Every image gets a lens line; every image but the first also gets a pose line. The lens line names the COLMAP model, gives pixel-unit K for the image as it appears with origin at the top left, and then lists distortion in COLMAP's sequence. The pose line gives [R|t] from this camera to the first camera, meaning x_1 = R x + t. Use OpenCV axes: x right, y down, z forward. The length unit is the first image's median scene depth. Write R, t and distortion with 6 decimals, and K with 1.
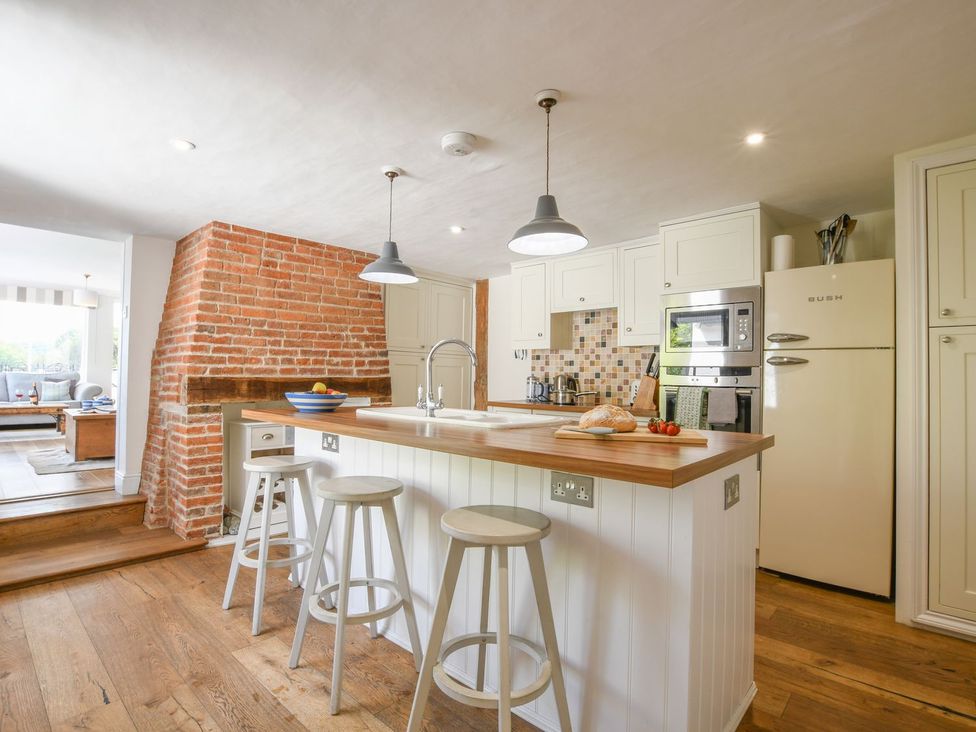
lens RADIAL K [[511.5, 0, 478.5], [0, 511.5, 365.9], [0, 0, 1]] dist [-0.036019, 0.003336]
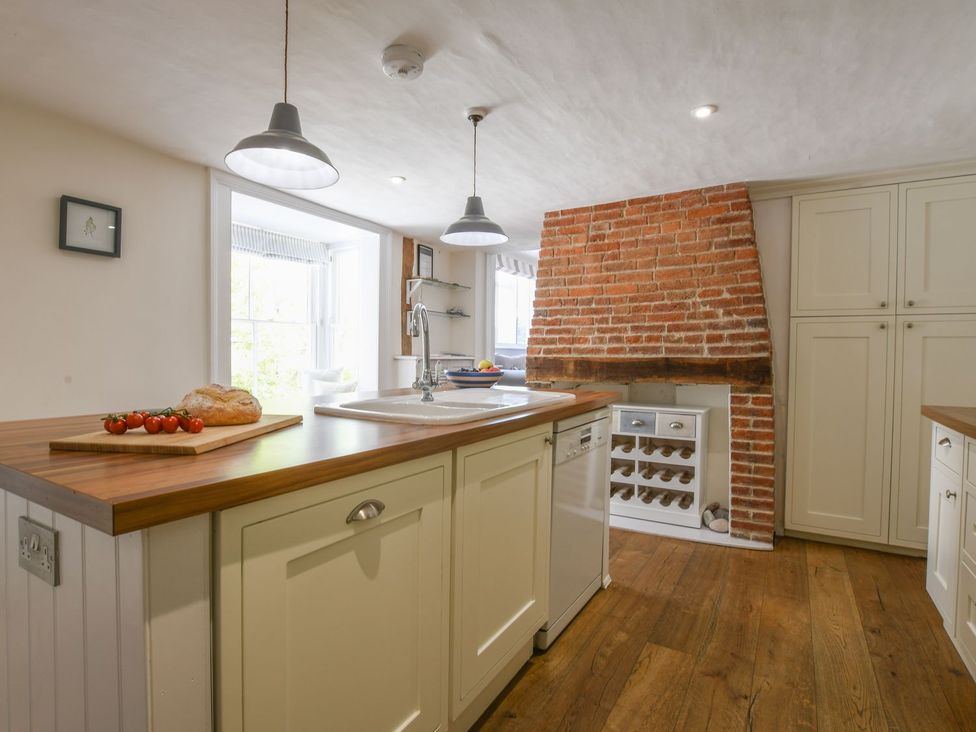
lens RADIAL K [[511.5, 0, 478.5], [0, 511.5, 365.9], [0, 0, 1]] dist [-0.036019, 0.003336]
pose [[0.186355, 0.010615, -0.982425, 0.458544], [0.016216, 0.999772, 0.013878, 0.020533], [0.982349, -0.018517, 0.186140, 0.566388]]
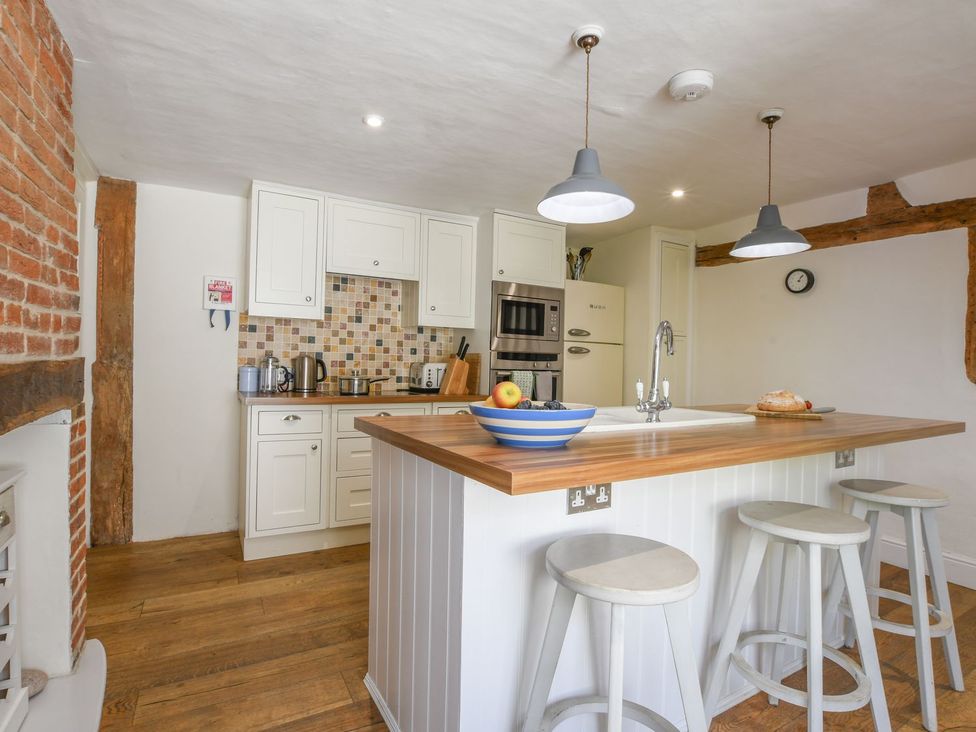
lens RADIAL K [[511.5, 0, 478.5], [0, 511.5, 365.9], [0, 0, 1]] dist [-0.036019, 0.003336]
pose [[0.298329, -0.012597, 0.954380, -0.543542], [-0.039562, 0.998890, 0.025551, 0.005103], [-0.953643, -0.045380, 0.297500, 0.627952]]
